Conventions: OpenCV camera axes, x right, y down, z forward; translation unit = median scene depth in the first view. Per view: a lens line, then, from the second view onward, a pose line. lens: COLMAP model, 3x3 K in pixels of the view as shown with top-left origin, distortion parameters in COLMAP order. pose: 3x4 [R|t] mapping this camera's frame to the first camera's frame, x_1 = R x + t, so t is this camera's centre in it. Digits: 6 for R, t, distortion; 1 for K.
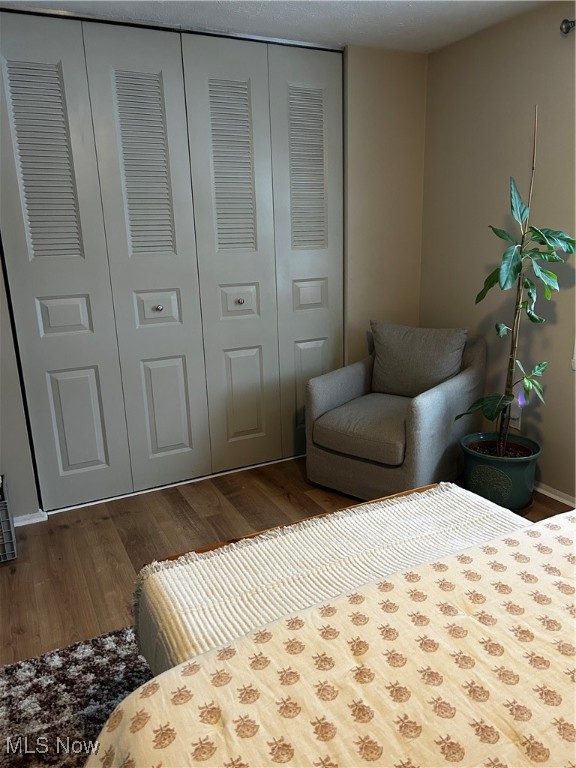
lens RADIAL K [[584.2, 0, 289.8], [0, 584.2, 383.9], [0, 0, 1]] dist [0.060742, -0.065264]
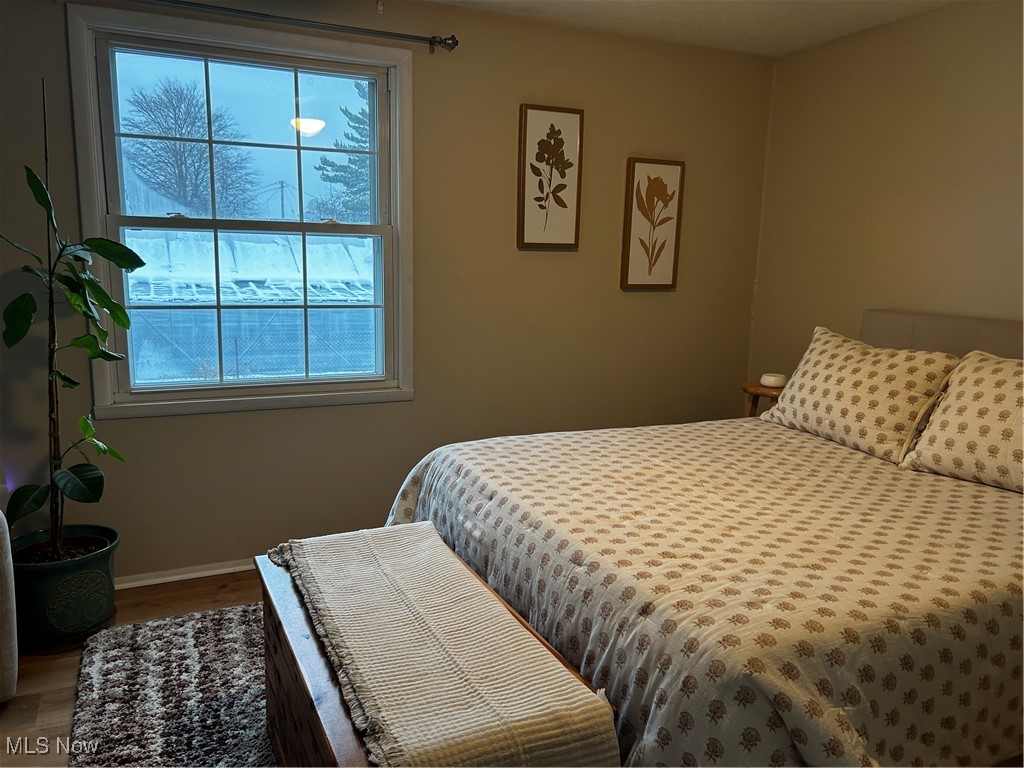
lens RADIAL K [[778.9, 0, 512.5], [0, 778.9, 385.2], [0, 0, 1]] dist [0.060742, -0.065264]
pose [[0.043517, -0.147921, 0.988041, -1.573850], [0.232863, 0.963240, 0.133952, -0.241628], [-0.971535, 0.224249, 0.076362, 1.104076]]
